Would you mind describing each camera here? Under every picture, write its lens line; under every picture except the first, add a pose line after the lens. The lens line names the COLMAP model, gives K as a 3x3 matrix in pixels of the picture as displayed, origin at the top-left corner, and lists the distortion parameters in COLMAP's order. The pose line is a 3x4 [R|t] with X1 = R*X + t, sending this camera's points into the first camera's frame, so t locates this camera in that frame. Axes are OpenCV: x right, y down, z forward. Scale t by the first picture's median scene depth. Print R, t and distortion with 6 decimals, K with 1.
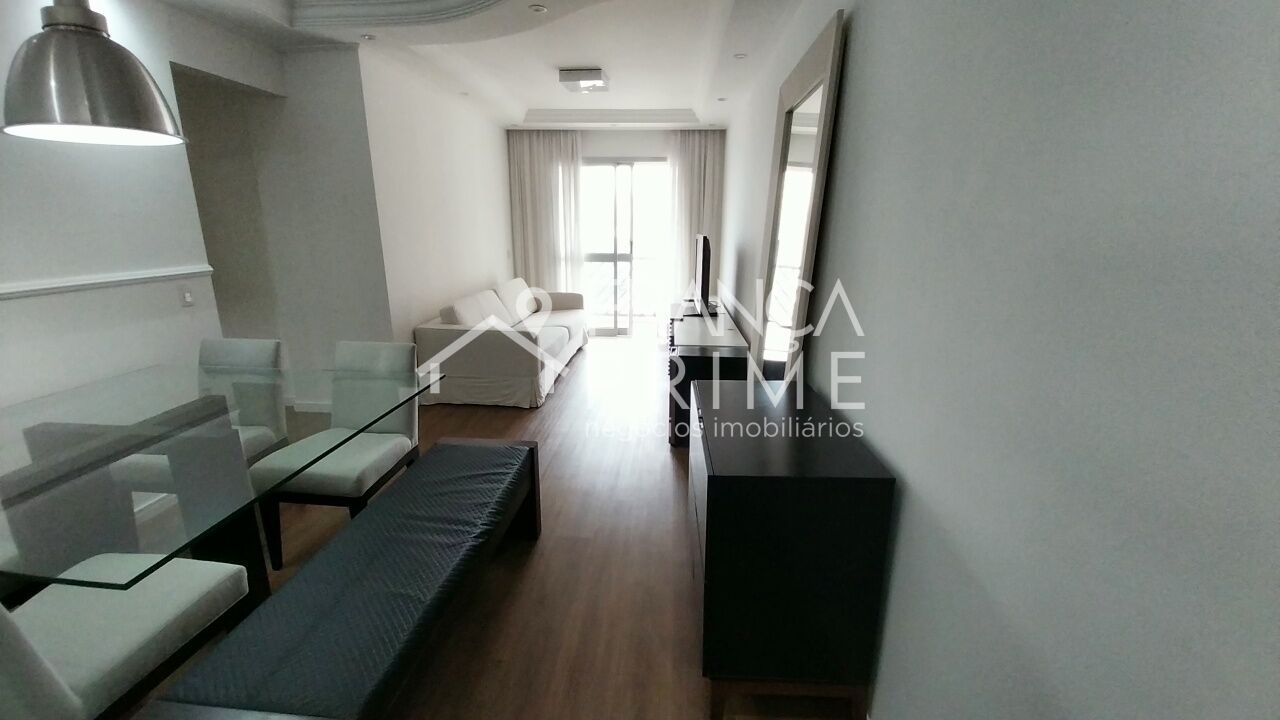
lens RADIAL K [[510.6, 0, 628.6], [0, 510.6, 355.0], [0, 0, 1]] dist [0.031694, -0.018897]
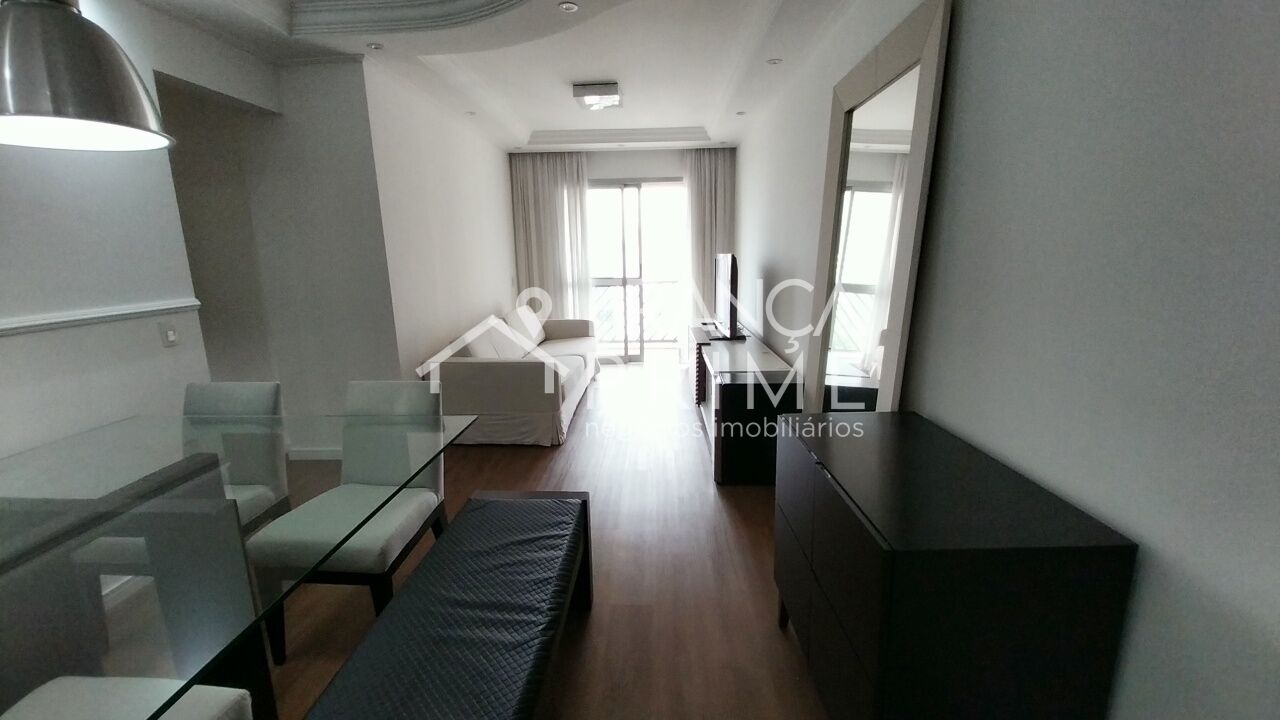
lens RADIAL K [[510.6, 0, 628.6], [0, 510.6, 355.0], [0, 0, 1]] dist [0.031694, -0.018897]
pose [[0.999238, -0.031176, 0.023472, -0.087660], [0.032349, 0.998157, -0.051351, -0.007953], [-0.021828, 0.052071, 0.998405, 0.098290]]
